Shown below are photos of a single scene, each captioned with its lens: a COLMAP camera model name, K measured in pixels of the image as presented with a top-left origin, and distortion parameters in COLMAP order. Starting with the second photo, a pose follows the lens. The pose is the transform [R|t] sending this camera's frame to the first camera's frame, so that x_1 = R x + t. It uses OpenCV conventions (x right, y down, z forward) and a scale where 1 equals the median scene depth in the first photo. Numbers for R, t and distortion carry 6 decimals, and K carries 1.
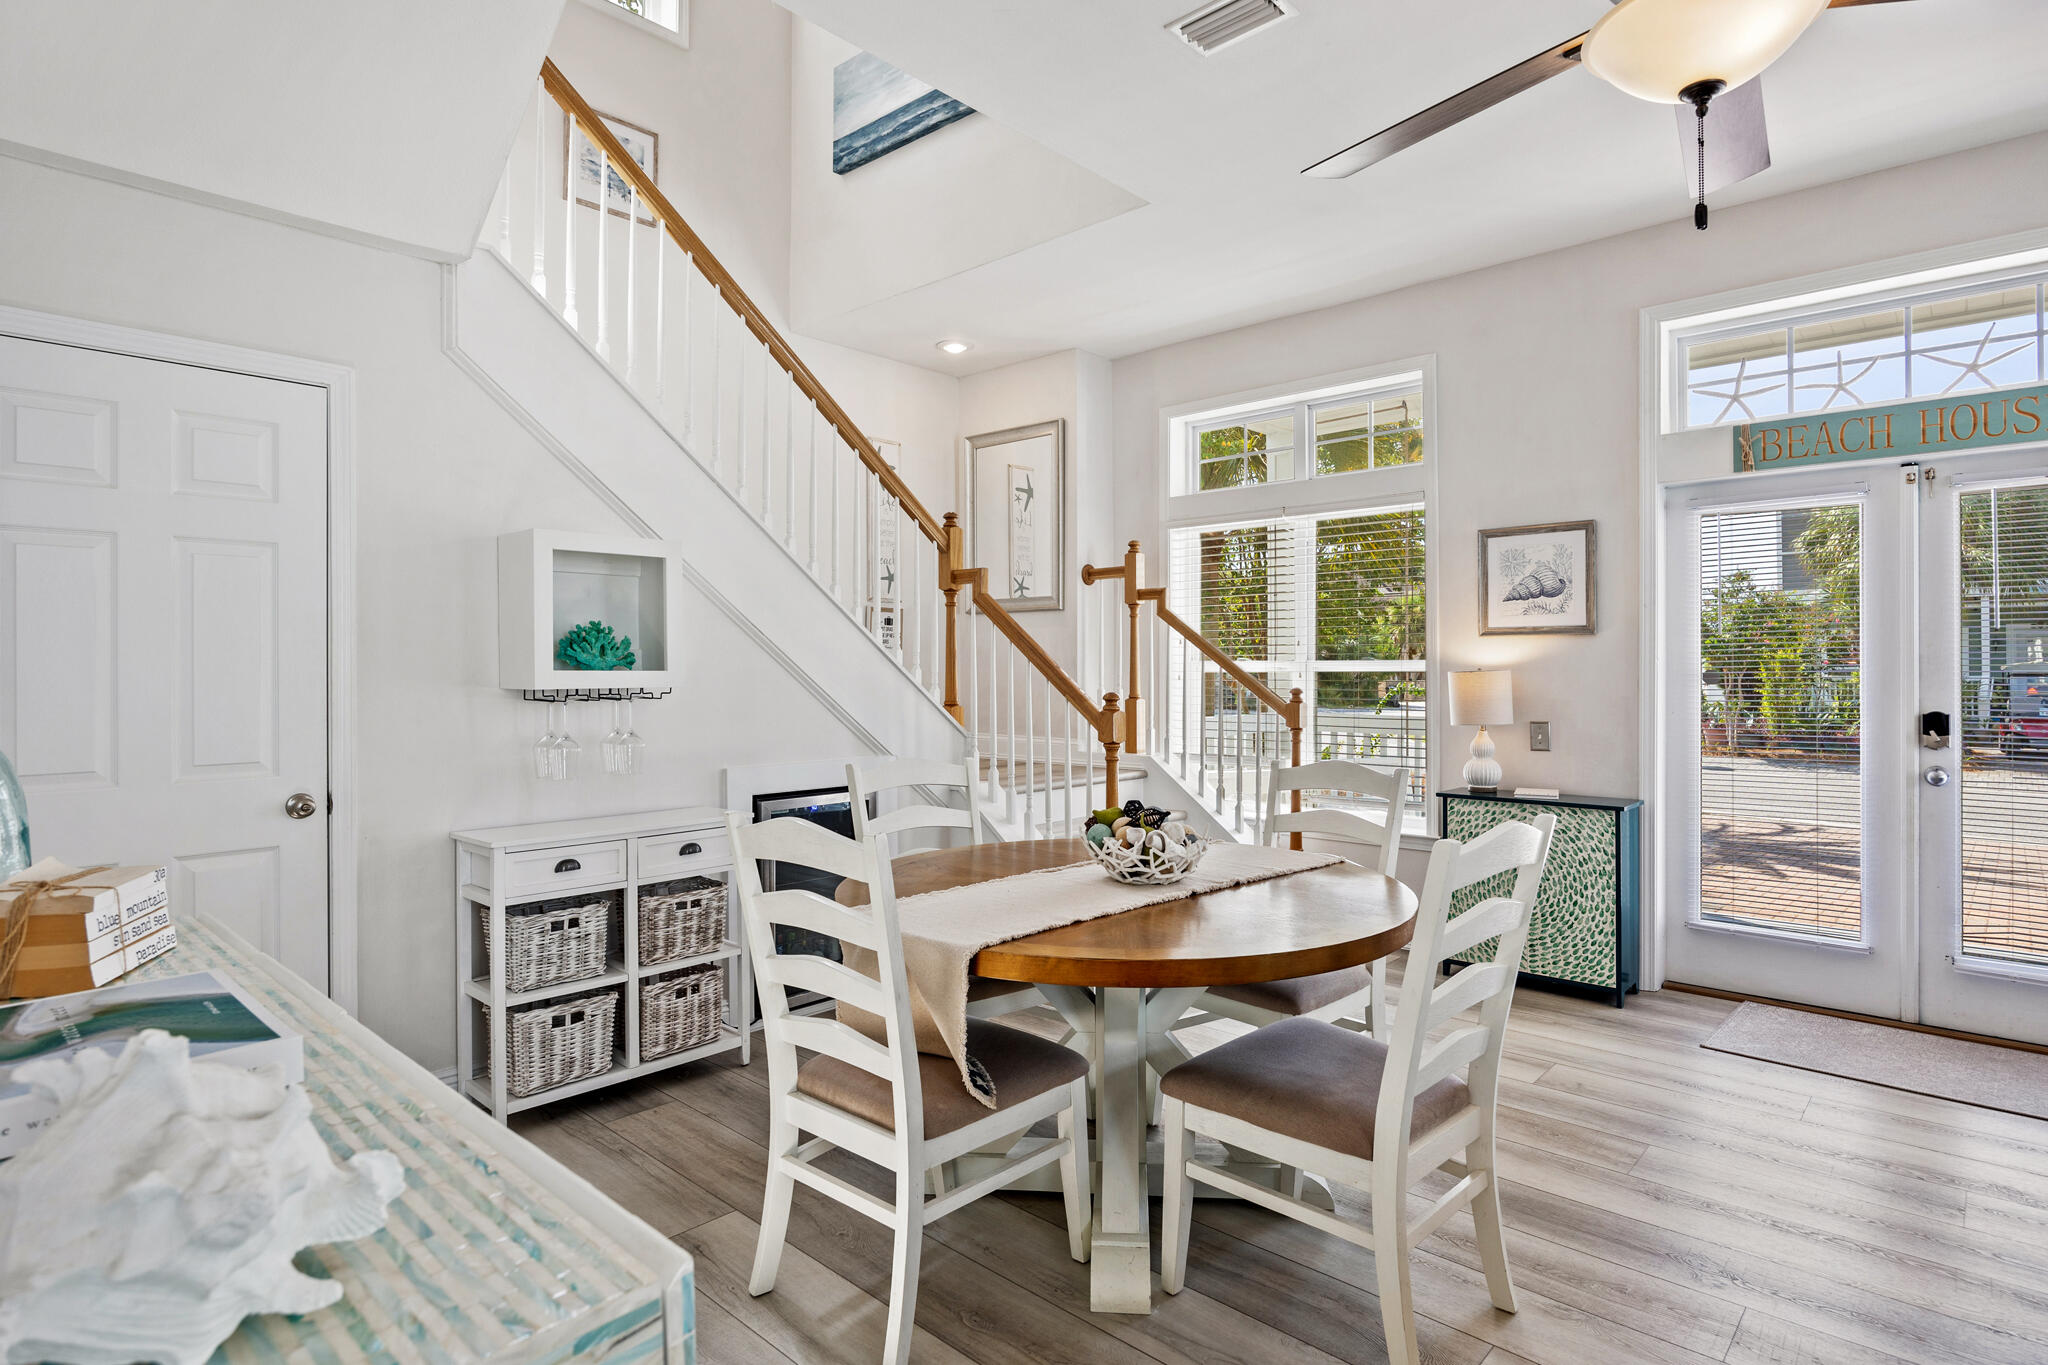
lens RADIAL K [[1067.9, 0, 1022.2], [0, 1067.9, 667.4], [0, 0, 1]] dist [-0.013078, -0.000665]
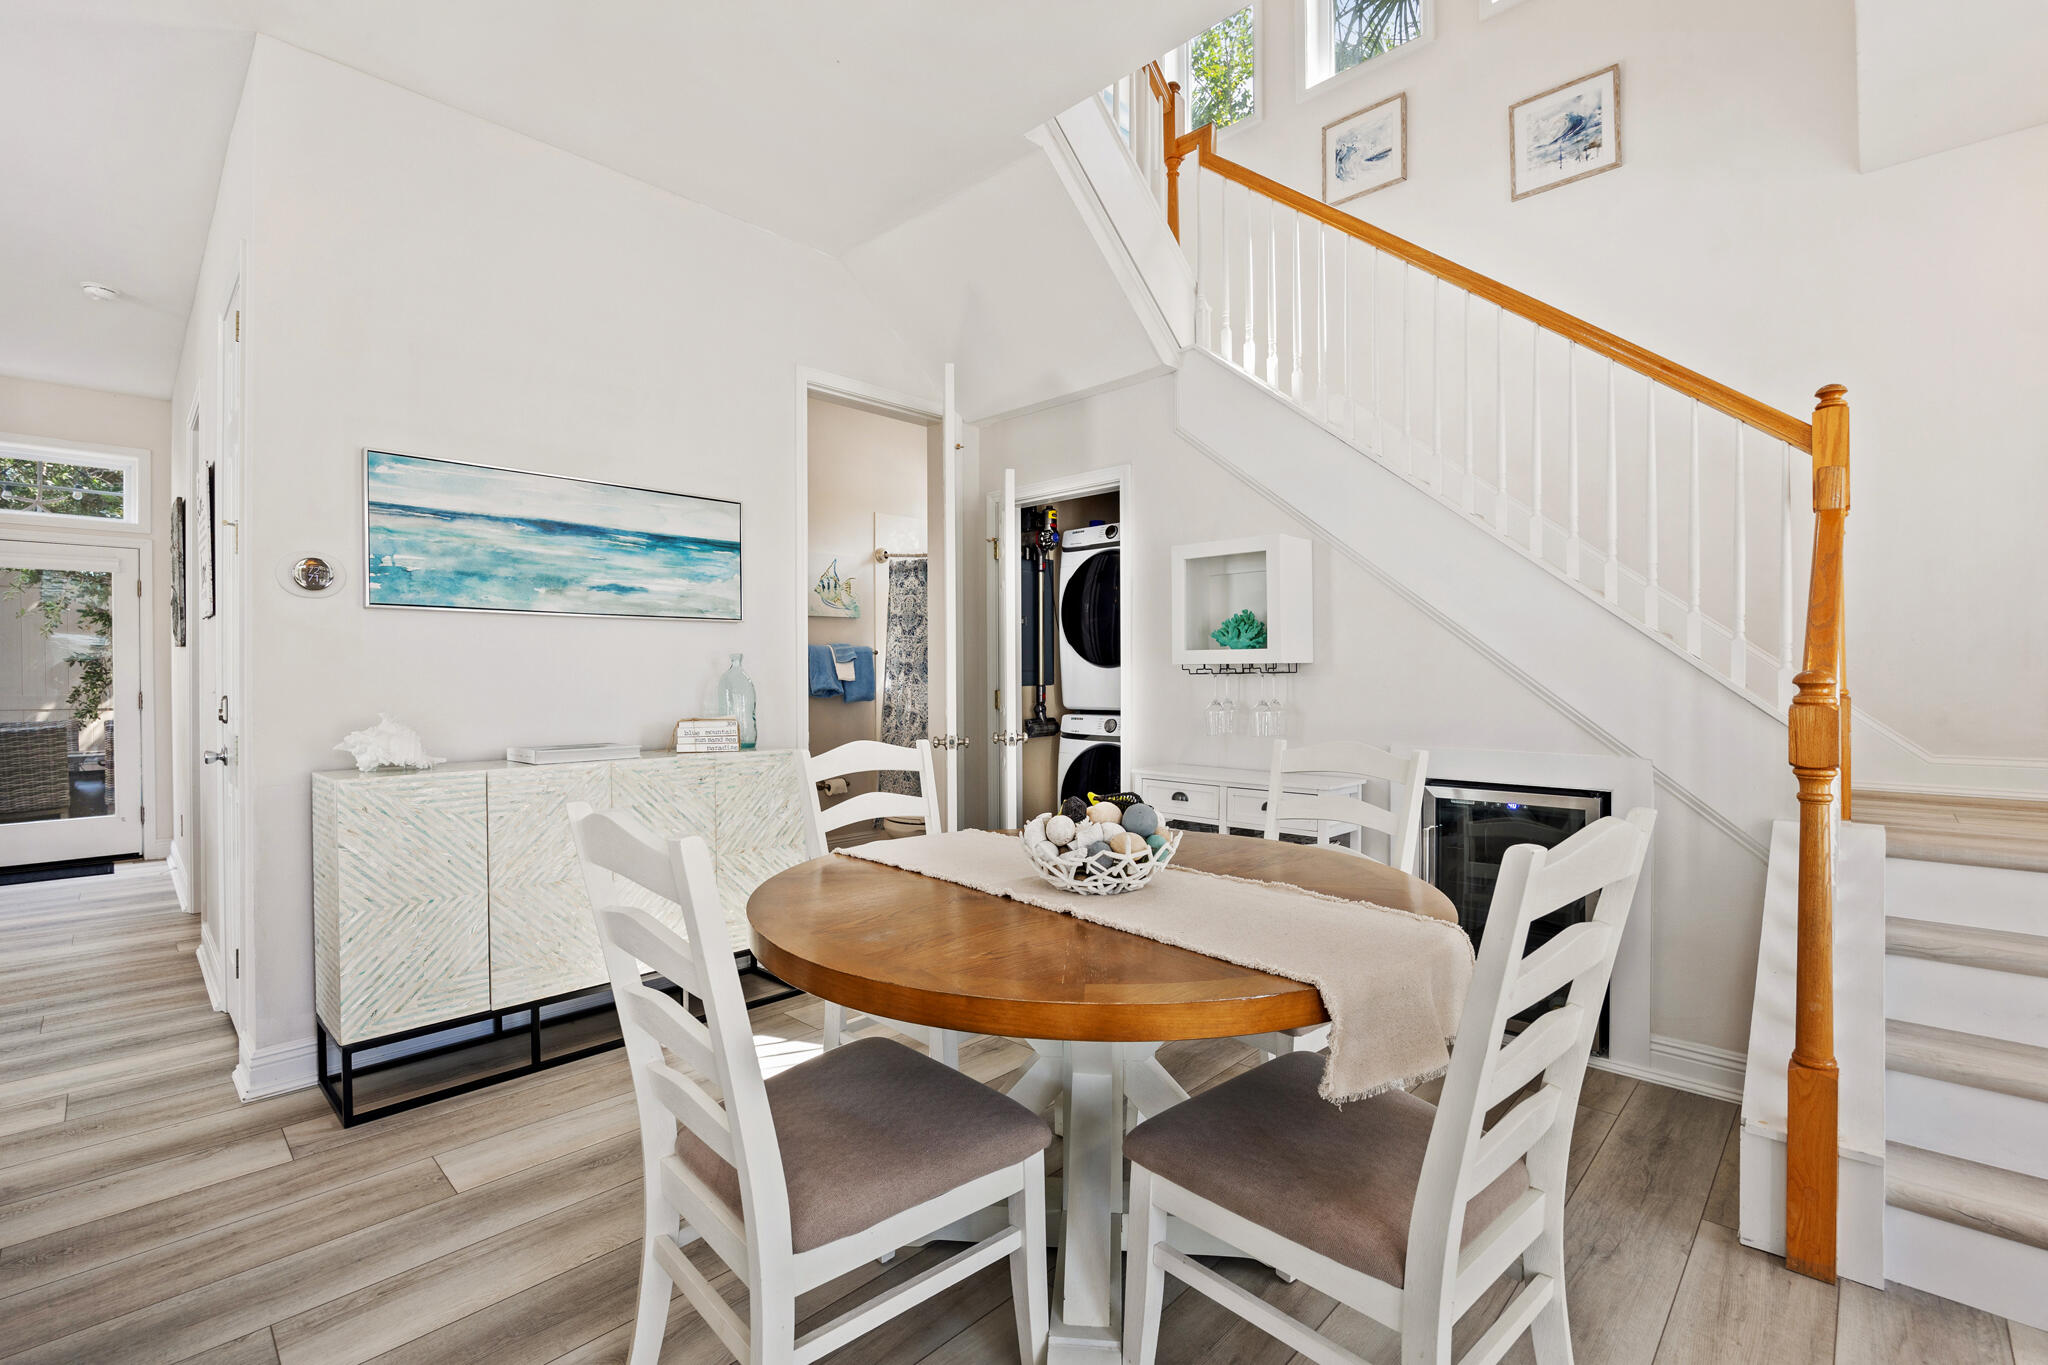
lens RADIAL K [[895.1, 0, 1041.9], [0, 895.1, 677.2], [0, 0, 1]] dist [-0.022381, 0.000412]
pose [[-0.020836, 0.004383, -0.999773, 0.512874], [0.004409, 0.999981, 0.004292, 0.022361], [0.999773, -0.004319, -0.020855, 0.625082]]
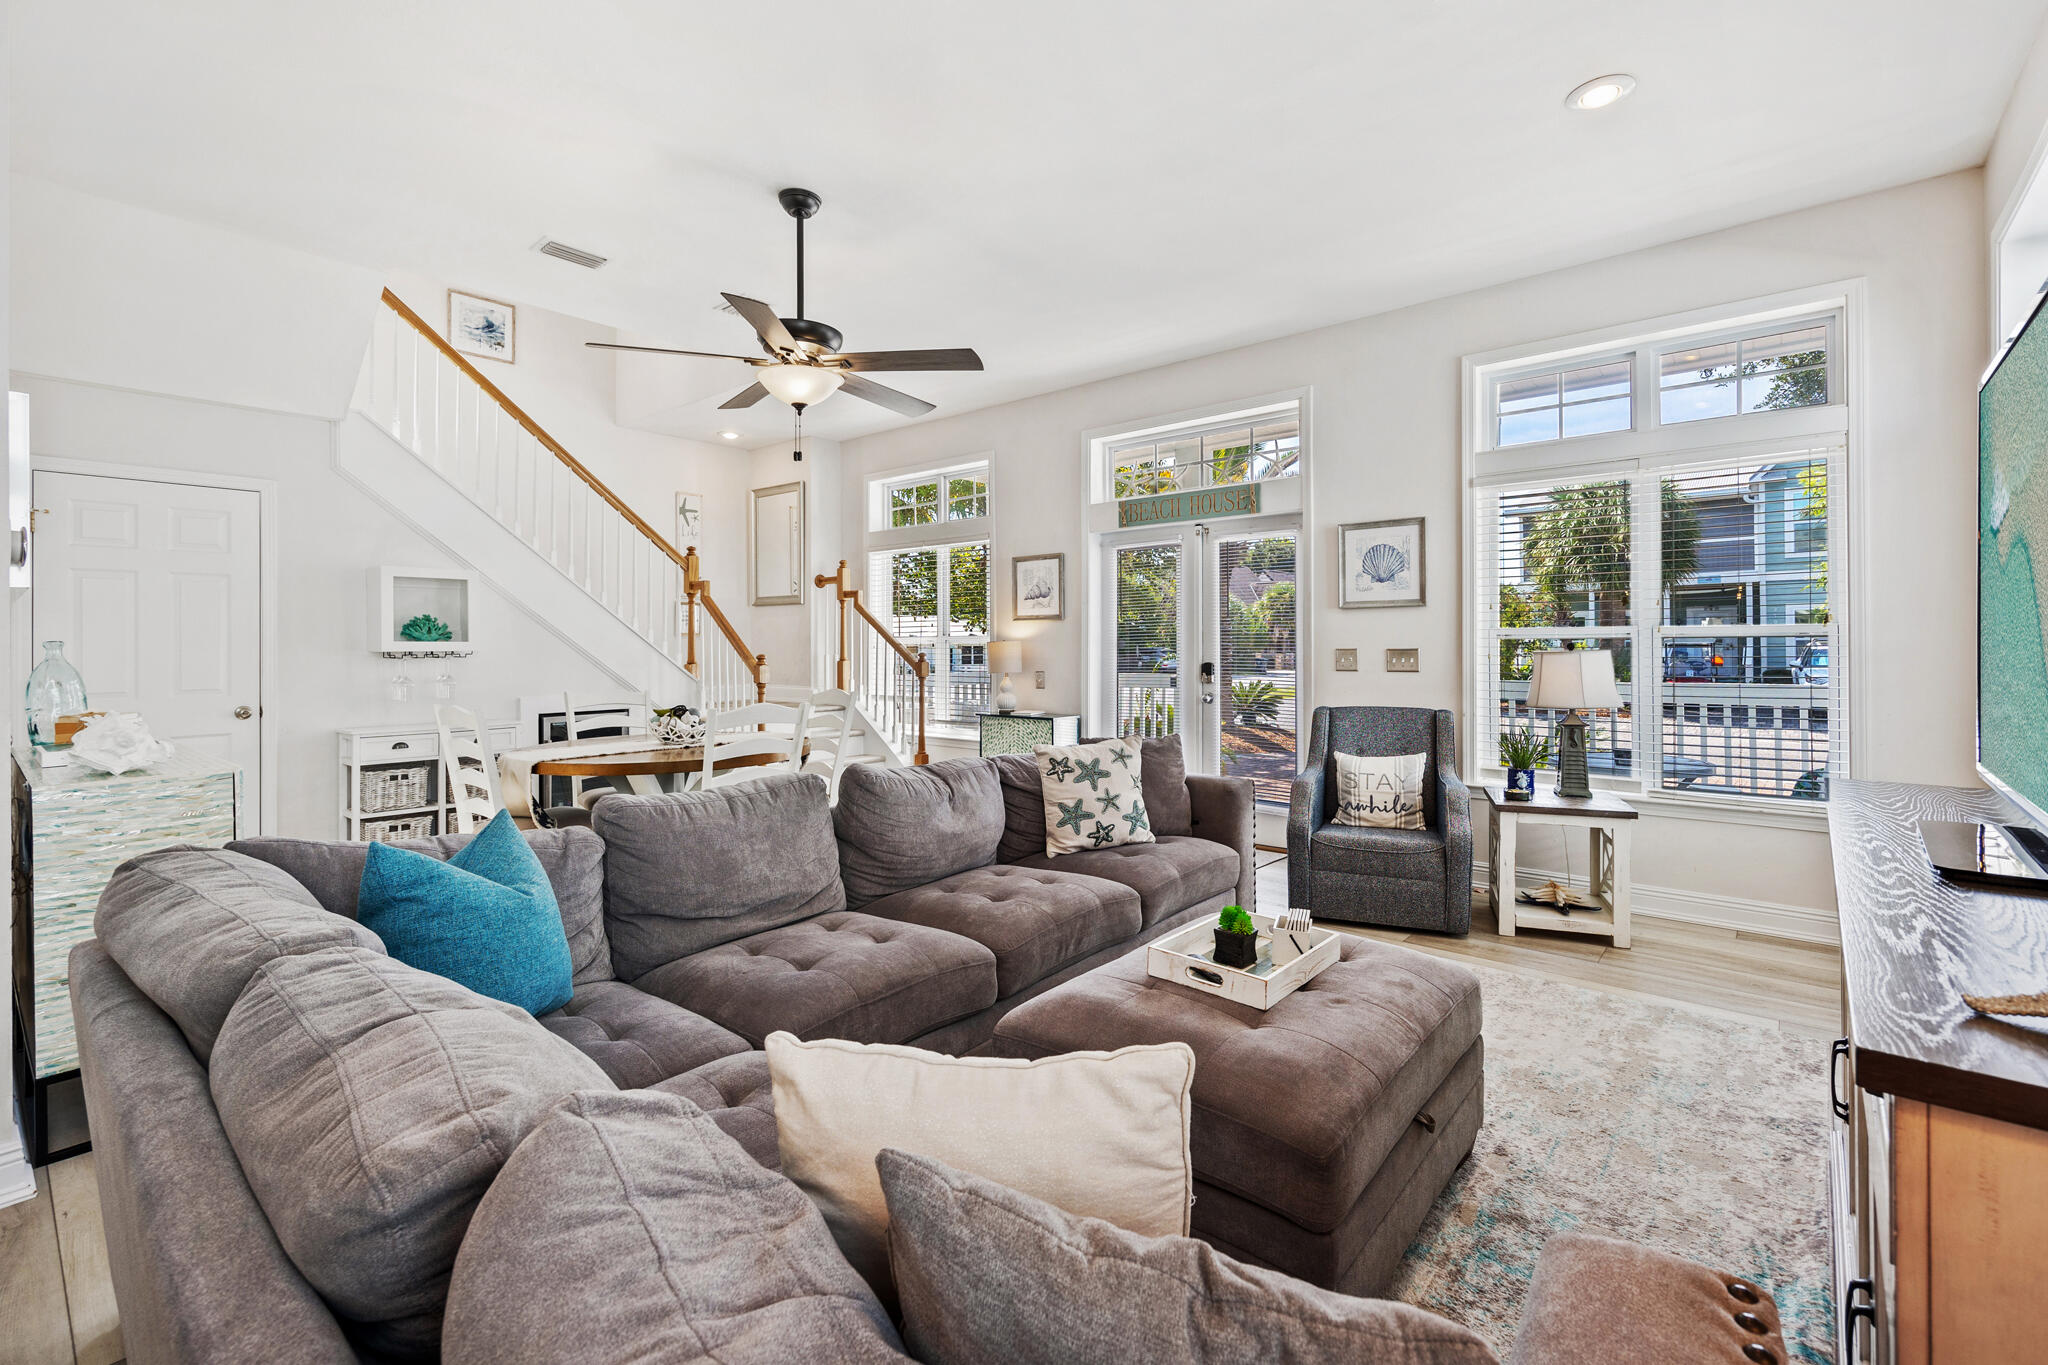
lens RADIAL K [[905.8, 0, 1044.9], [0, 905.8, 639.1], [0, 0, 1]] dist [0.004448, 0.000792]
pose [[0.998631, -0.003545, 0.052178, 0.457960], [0.003835, 0.999978, -0.005474, 0.008485], [-0.052158, 0.005667, 0.998623, -0.481597]]
